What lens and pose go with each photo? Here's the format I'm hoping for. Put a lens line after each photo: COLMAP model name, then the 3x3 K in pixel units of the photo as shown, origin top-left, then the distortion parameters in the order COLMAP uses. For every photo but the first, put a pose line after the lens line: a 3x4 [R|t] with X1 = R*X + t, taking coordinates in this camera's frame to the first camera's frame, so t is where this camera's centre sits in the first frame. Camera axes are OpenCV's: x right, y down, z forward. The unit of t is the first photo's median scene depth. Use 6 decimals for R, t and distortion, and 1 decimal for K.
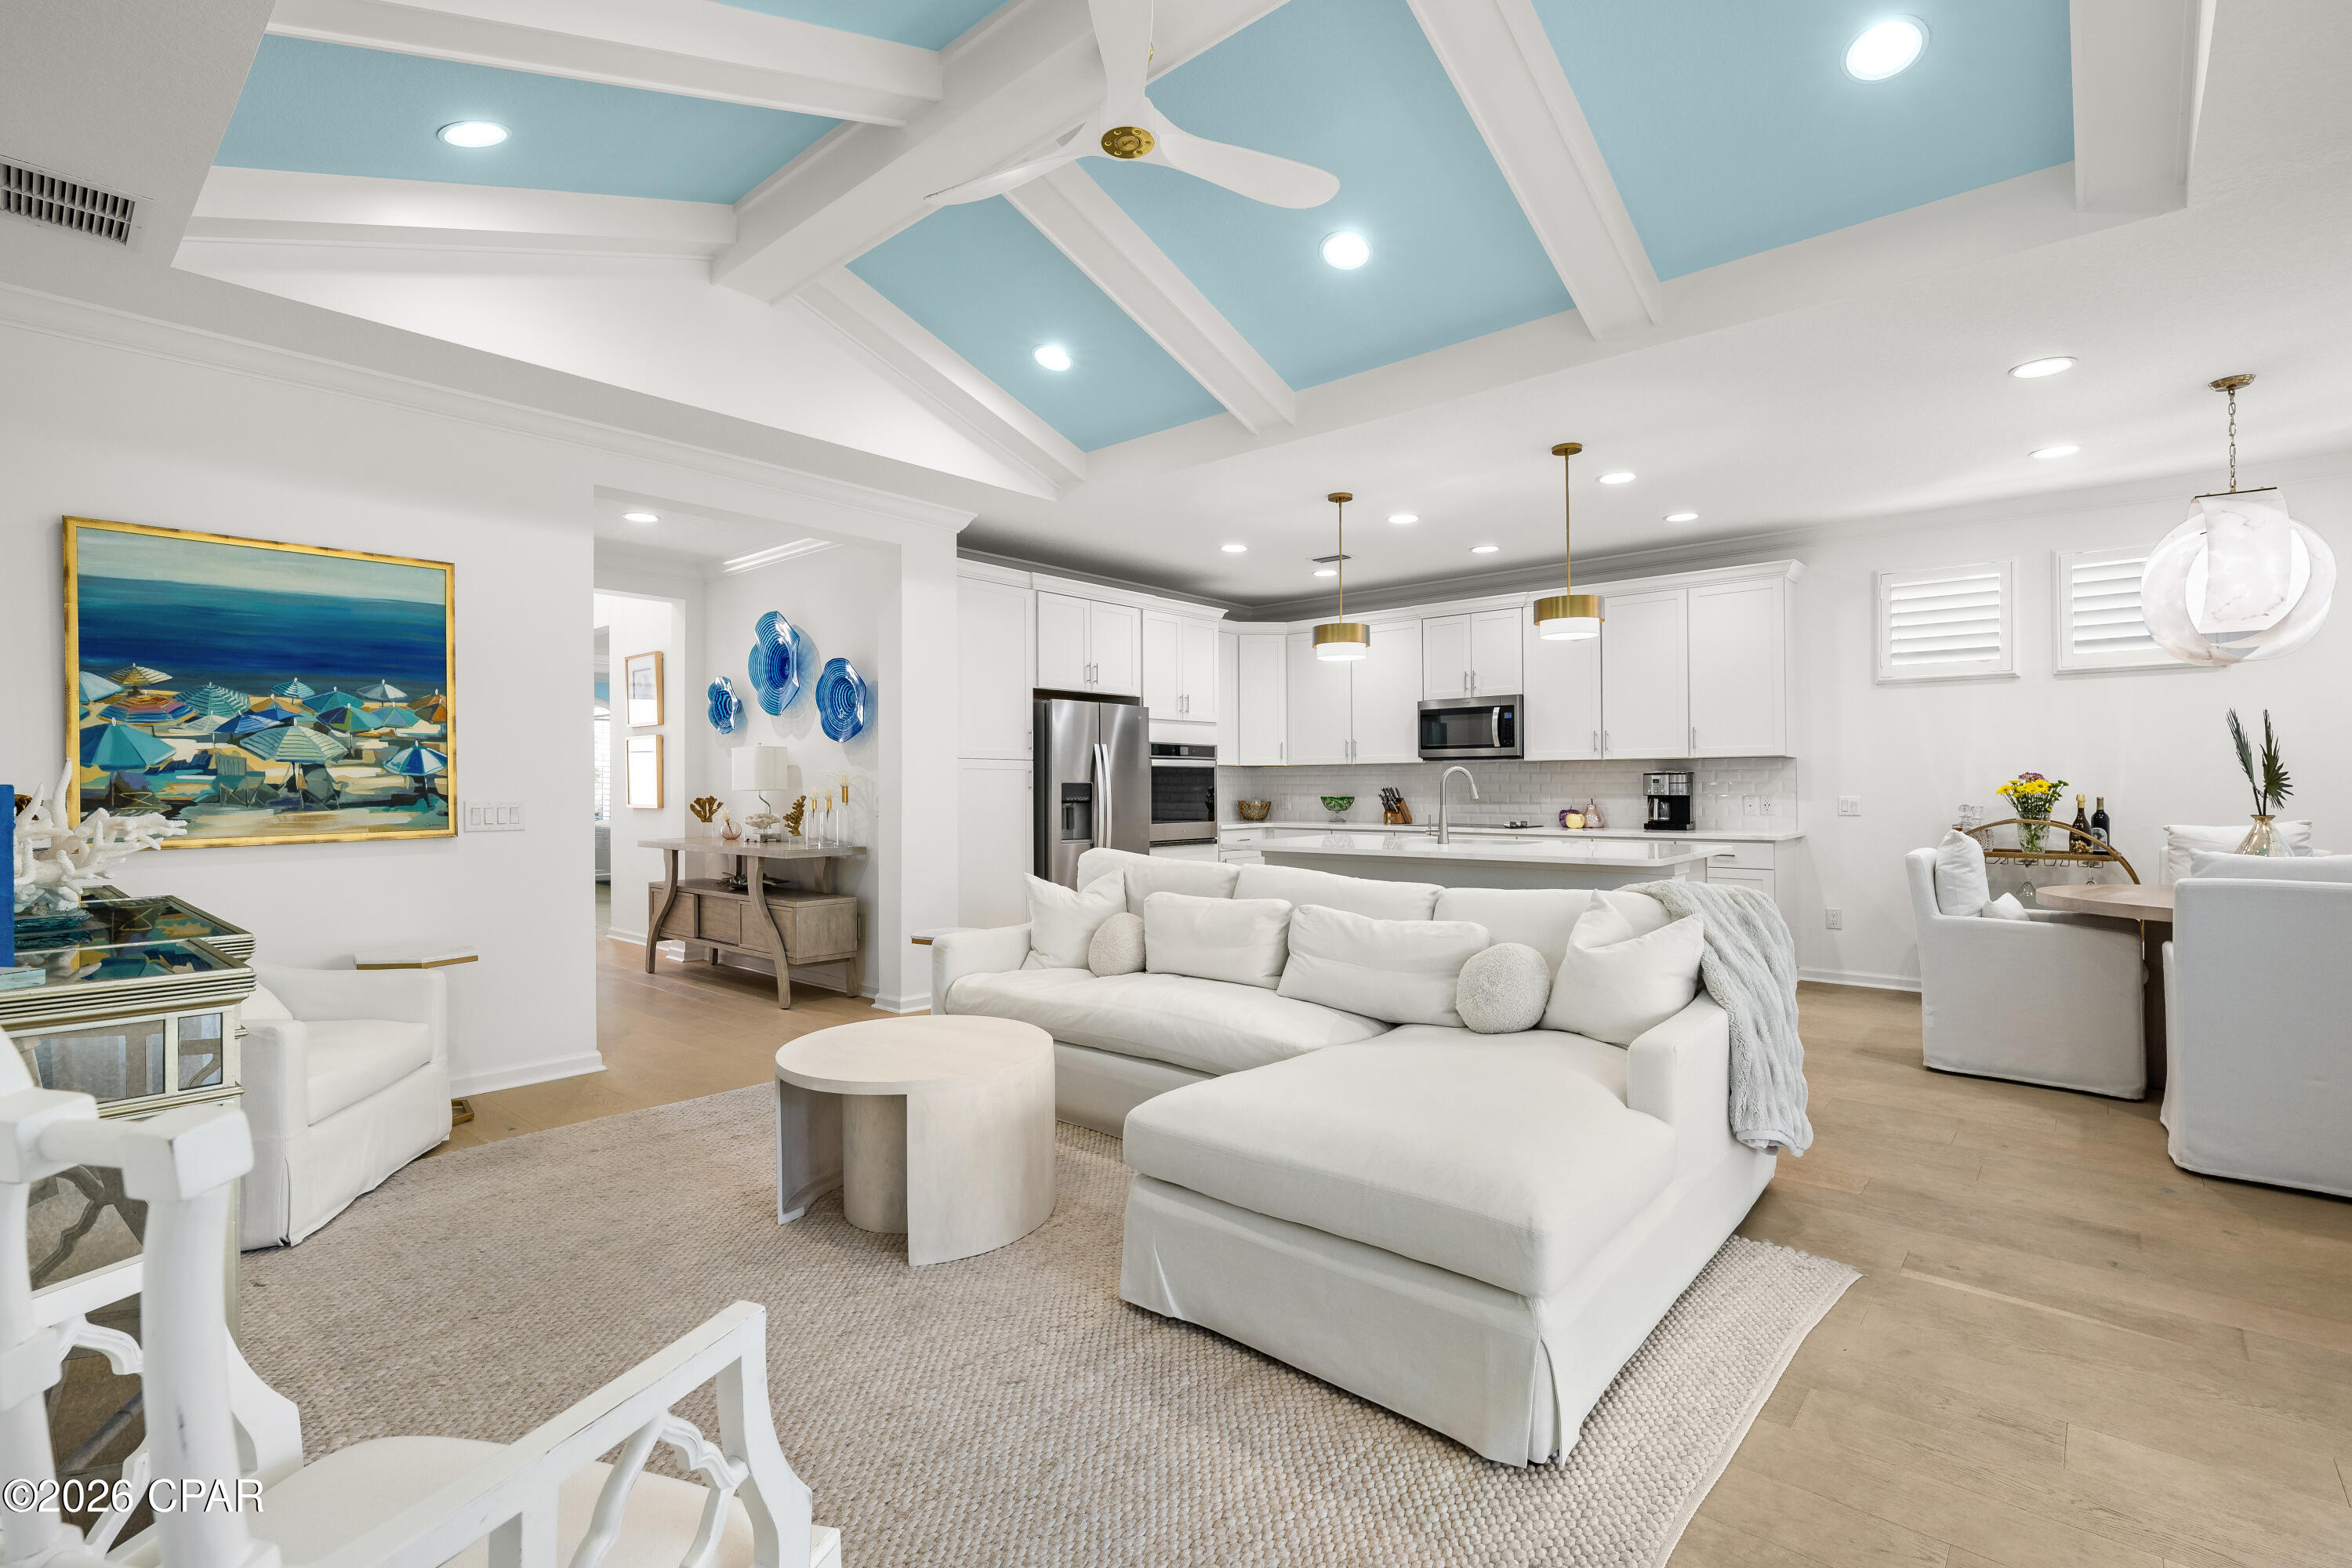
lens RADIAL K [[1070.4, 0, 1168.1], [0, 1070.4, 784.7], [0, 0, 1]] dist [-0.001745, -0.000100]
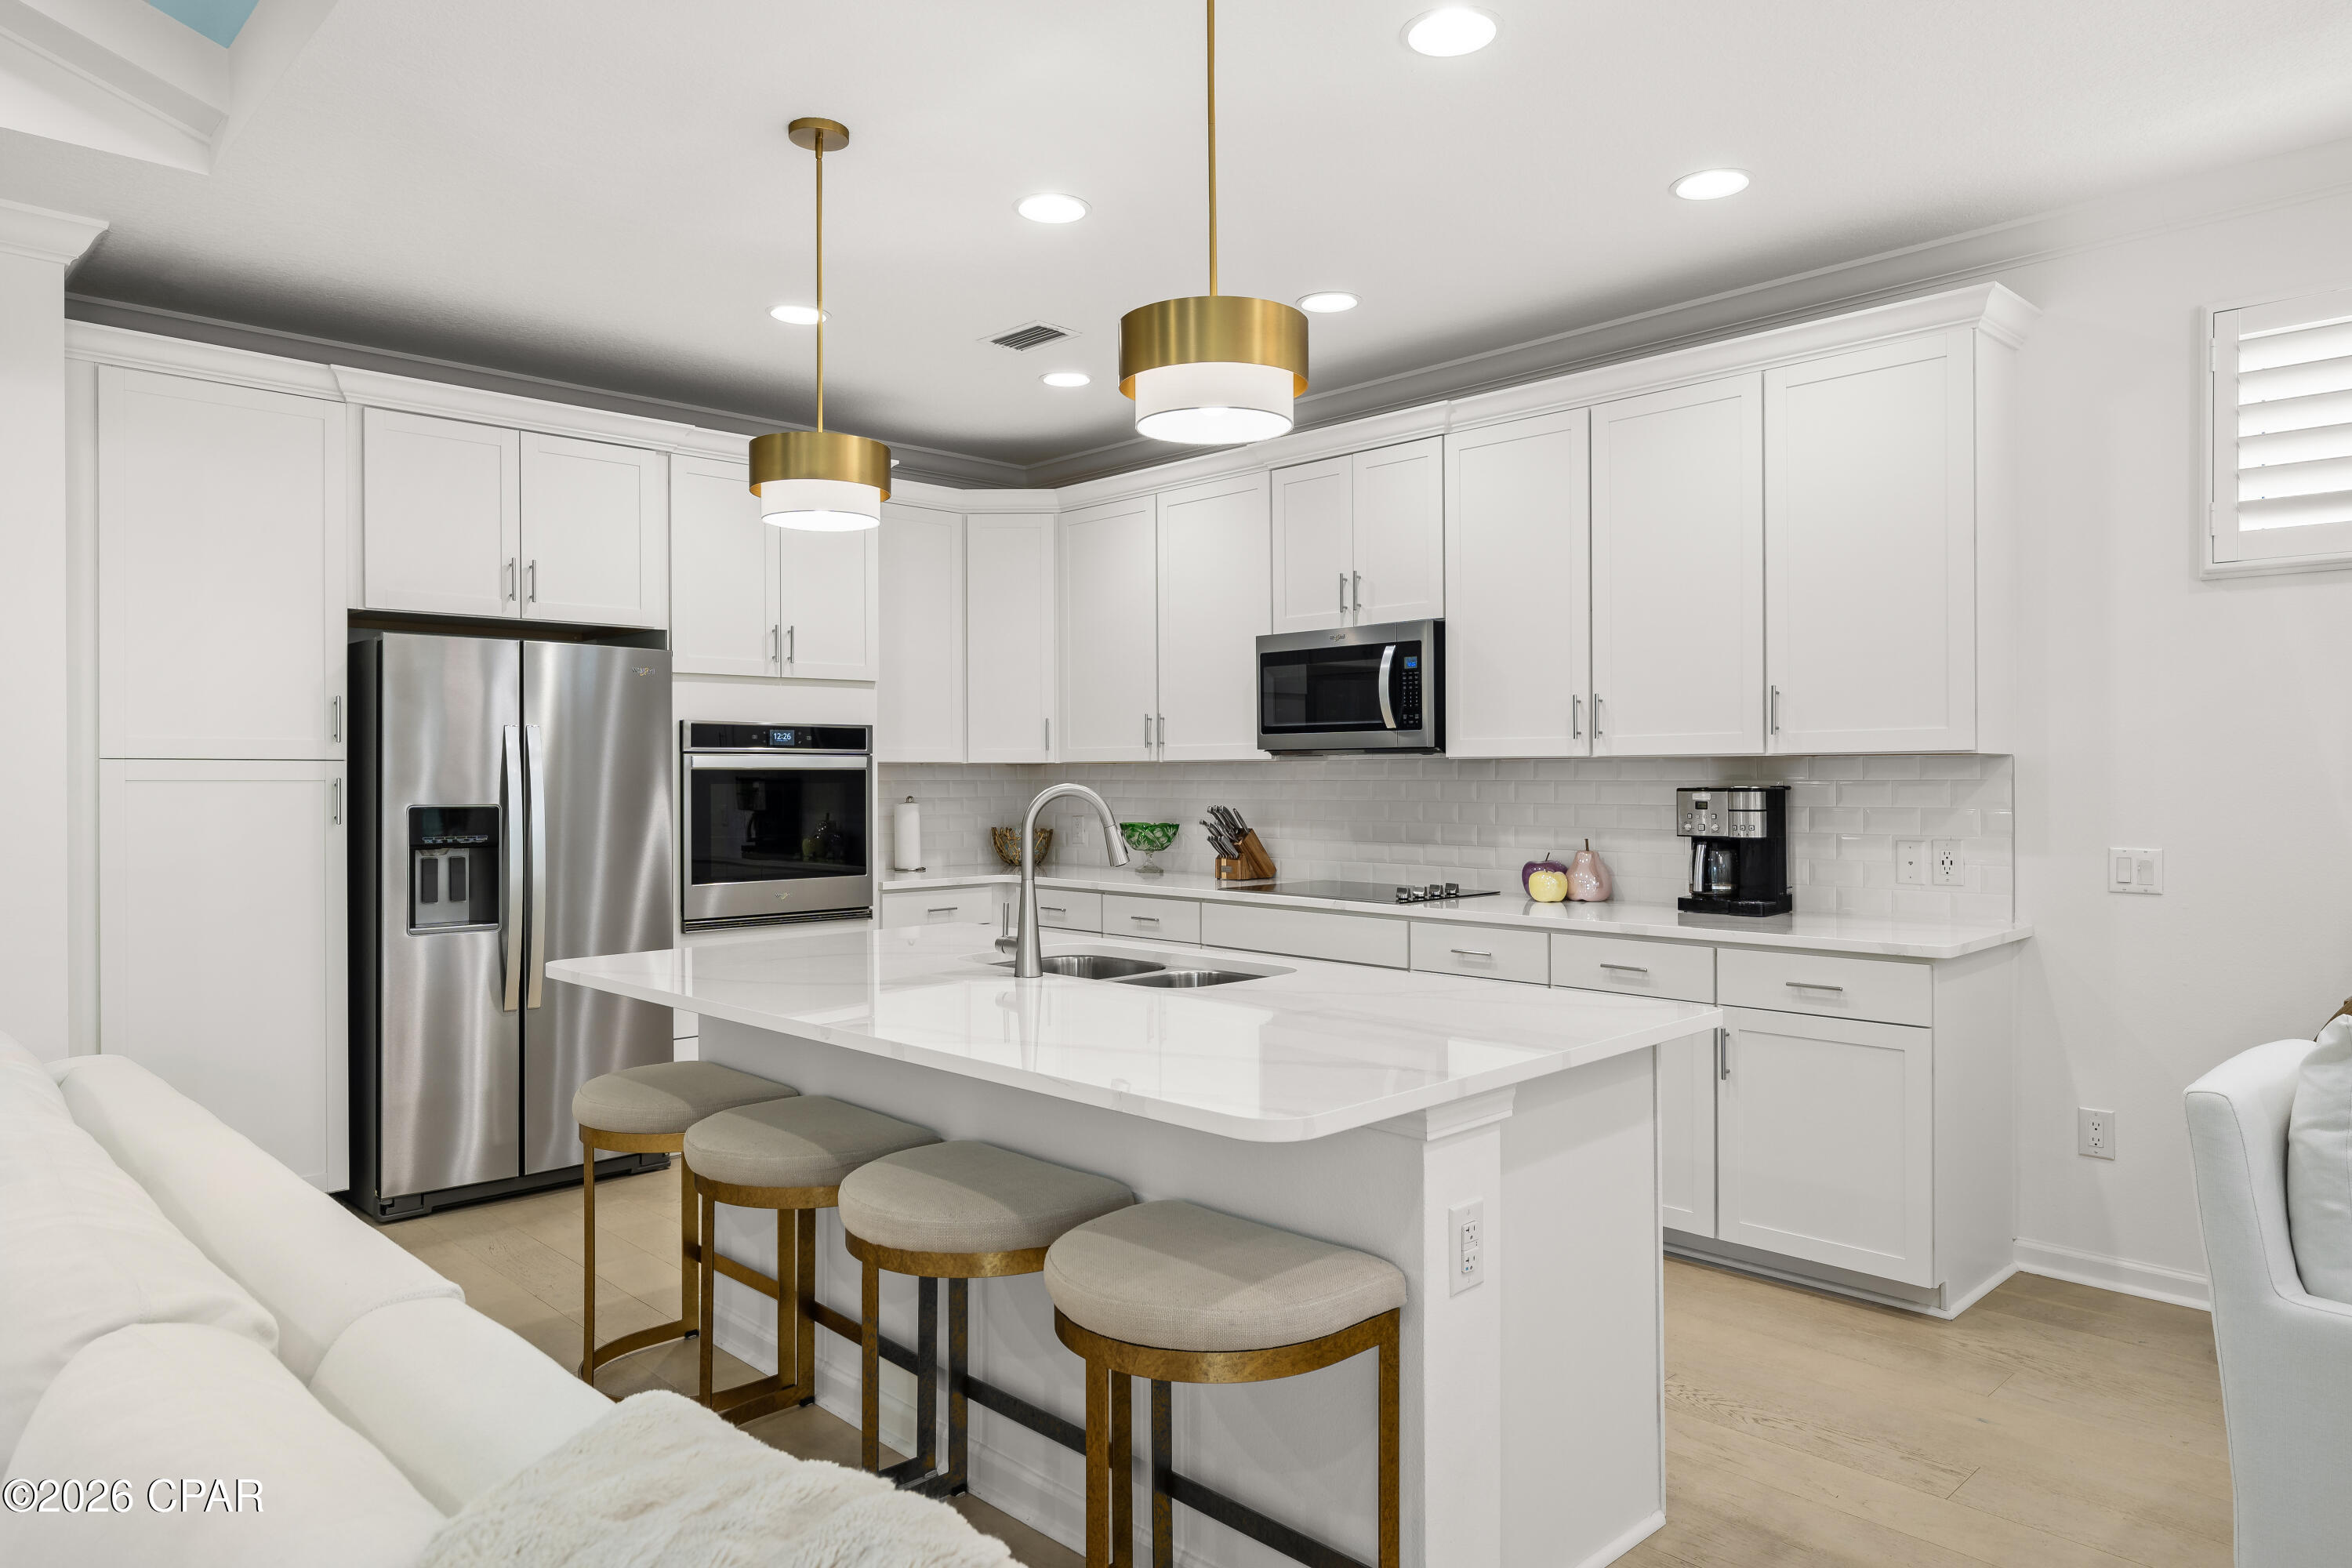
lens RADIAL K [[1474.0, 0, 1163.5], [0, 1474.0, 782.3], [0, 0, 1]] dist [-0.001858, 0.001089]
pose [[0.996300, 0.001412, -0.085937, 0.294094], [-0.000801, 0.999974, 0.007155, -0.018042], [0.085944, -0.007059, 0.996275, 0.375166]]
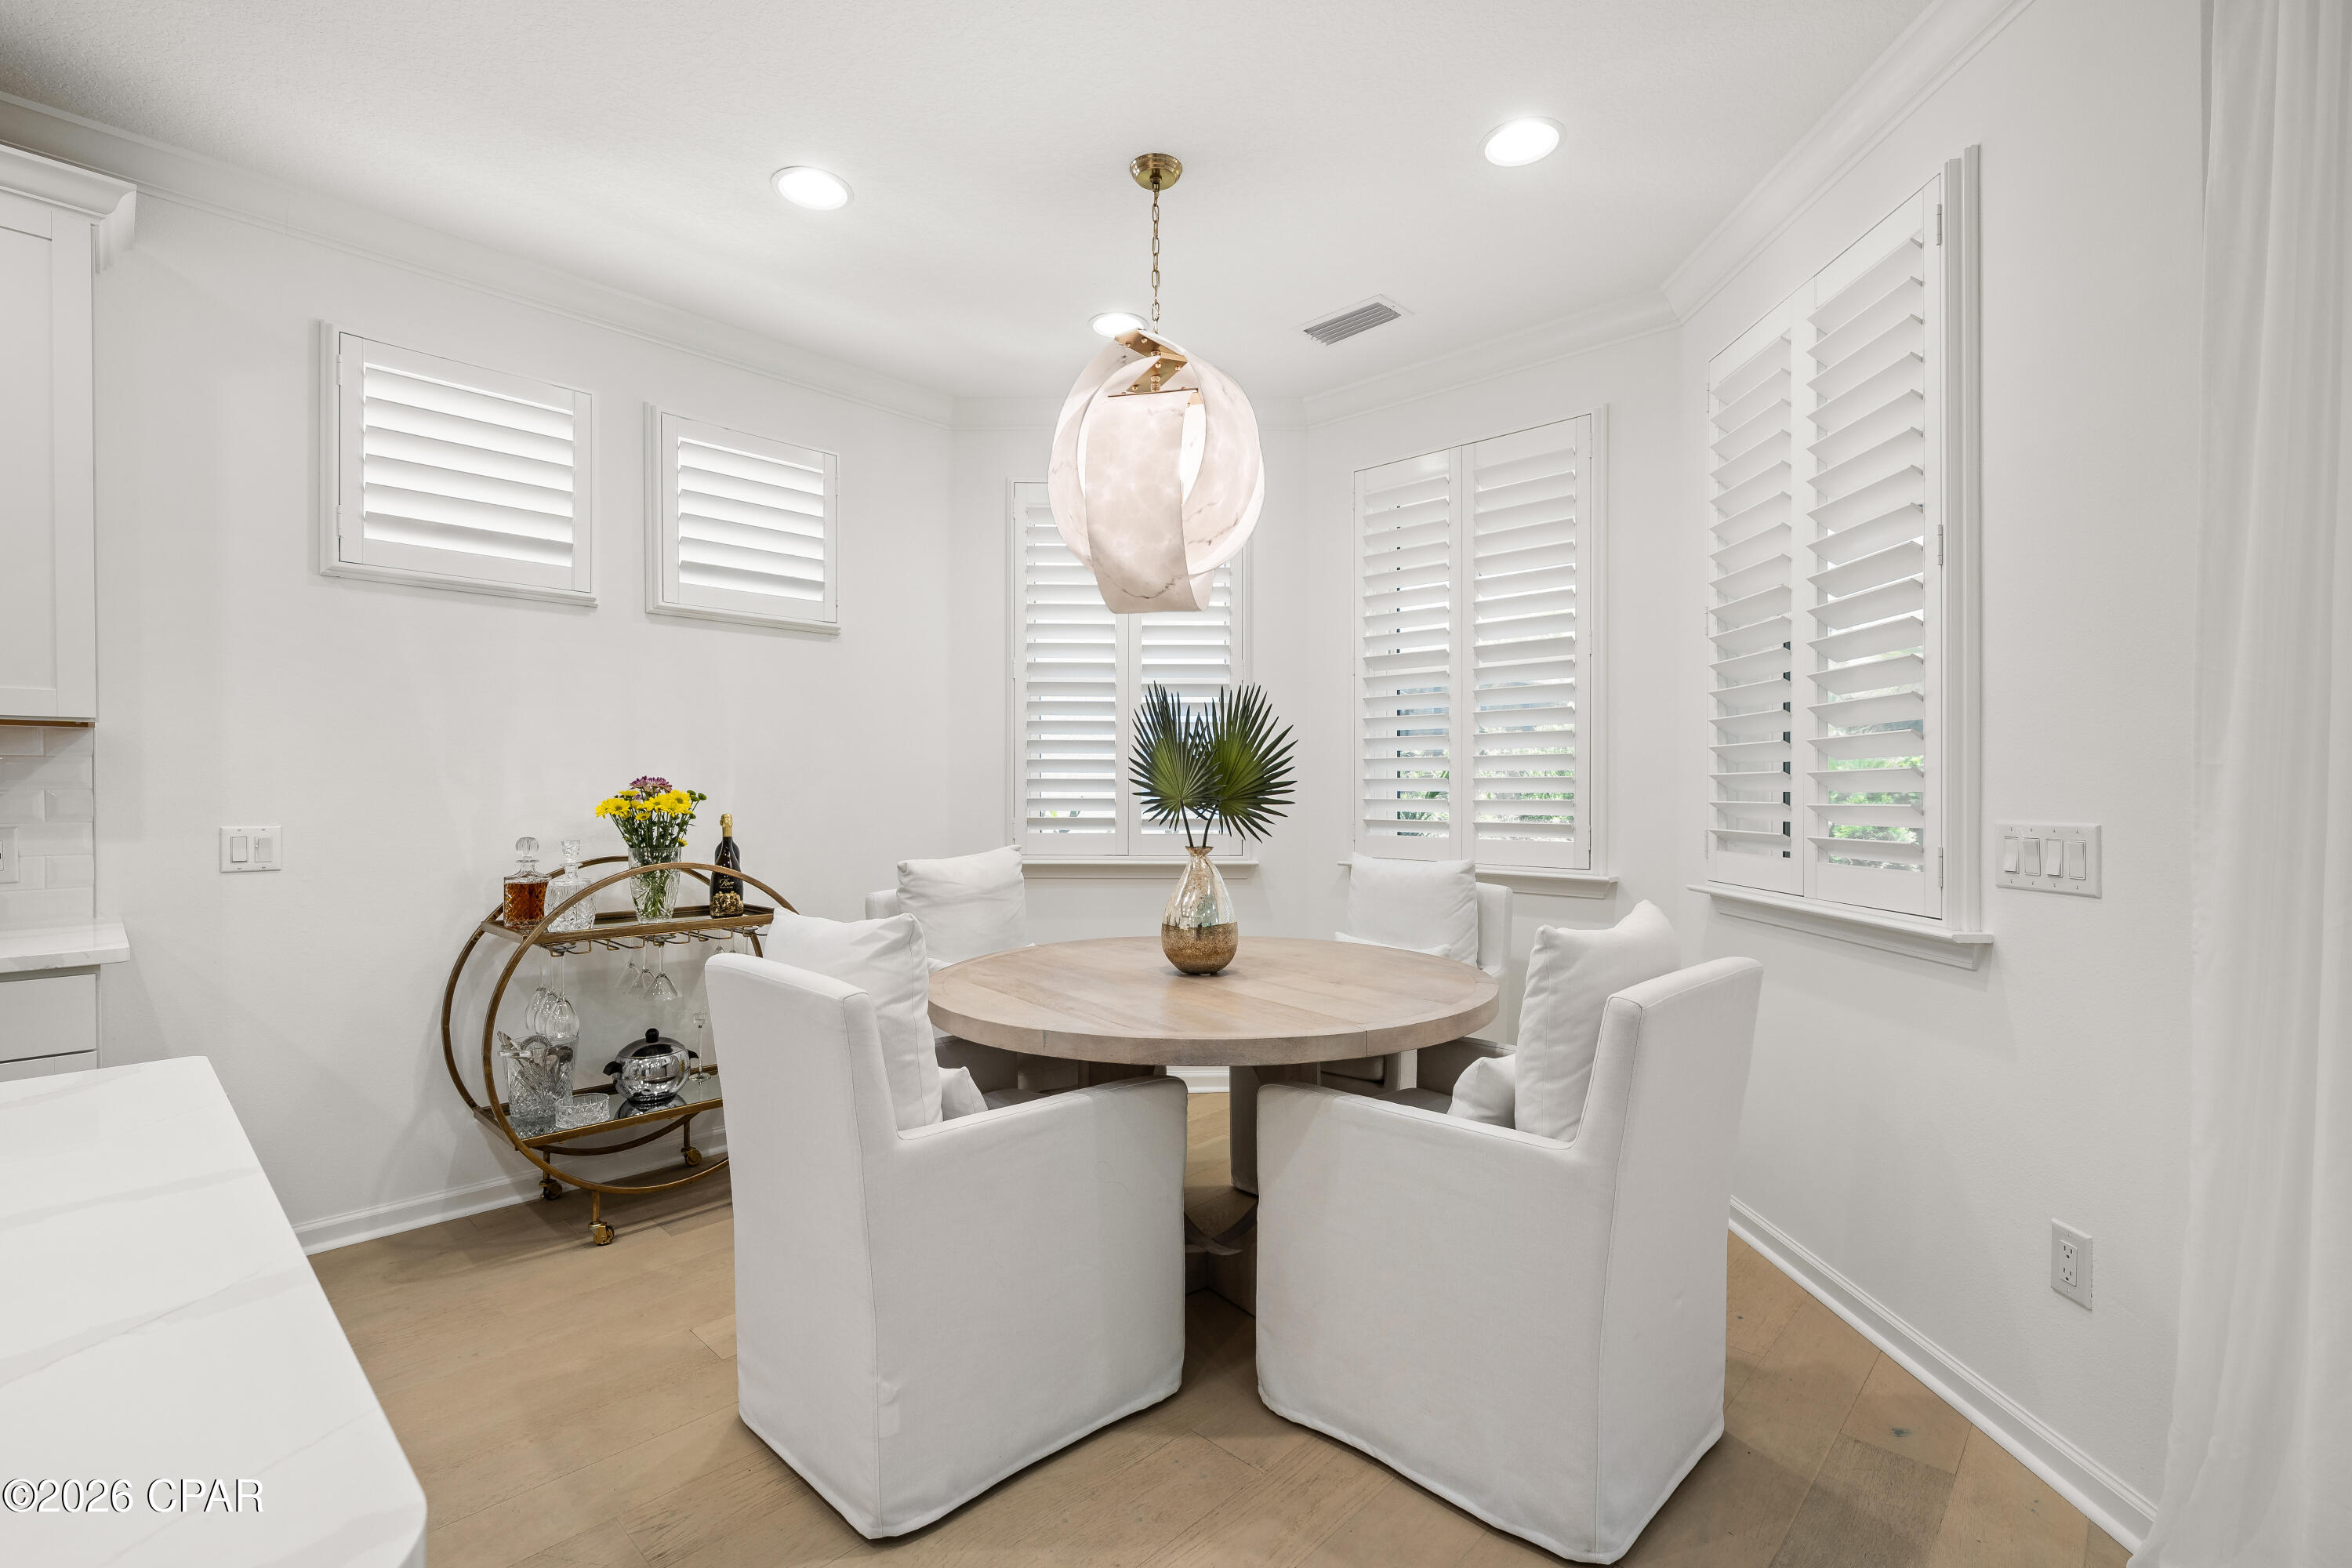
lens RADIAL K [[1036.7, 0, 1176.7], [0, 1036.7, 793.3], [0, 0, 1]] dist [-0.001136, -0.000199]
pose [[0.042870, -0.001871, 0.999079, 0.231739], [-0.001445, 0.999997, 0.001935, -0.003406], [-0.999080, -0.001527, 0.042867, 0.592516]]
